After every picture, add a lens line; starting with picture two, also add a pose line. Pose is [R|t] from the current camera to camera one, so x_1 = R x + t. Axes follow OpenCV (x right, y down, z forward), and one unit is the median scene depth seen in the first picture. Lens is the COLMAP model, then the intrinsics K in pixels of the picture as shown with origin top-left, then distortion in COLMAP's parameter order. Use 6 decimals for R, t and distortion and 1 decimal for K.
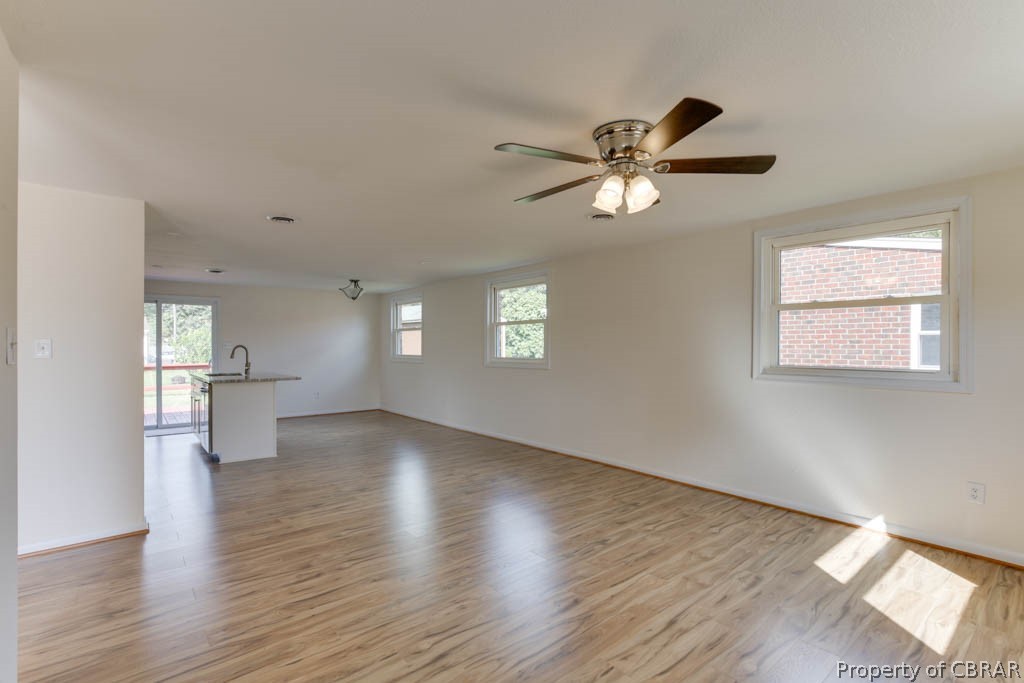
lens RADIAL K [[485.6, 0, 509.0], [0, 485.6, 341.1], [0, 0, 1]] dist [-0.003019, 0.000891]
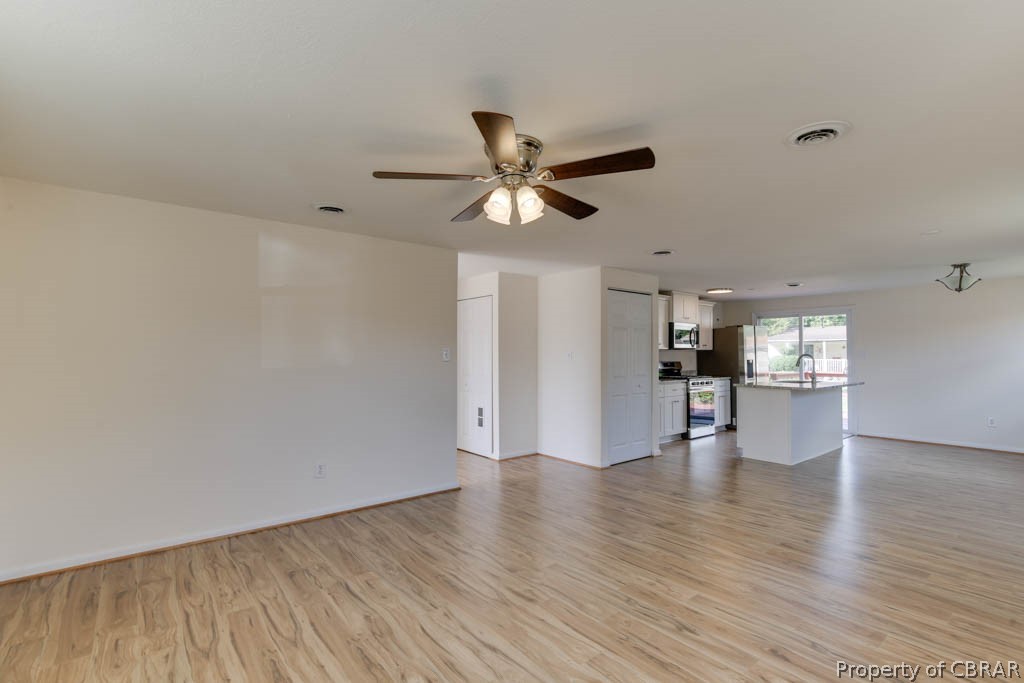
lens RADIAL K [[485.6, 0, 505.9], [0, 485.6, 346.0], [0, 0, 1]] dist [-0.003019, 0.000891]
pose [[-0.023744, -0.015195, -0.999603, 0.868676], [0.008637, 0.999844, -0.015404, 0.002611], [0.999681, -0.008999, -0.023609, 0.708267]]
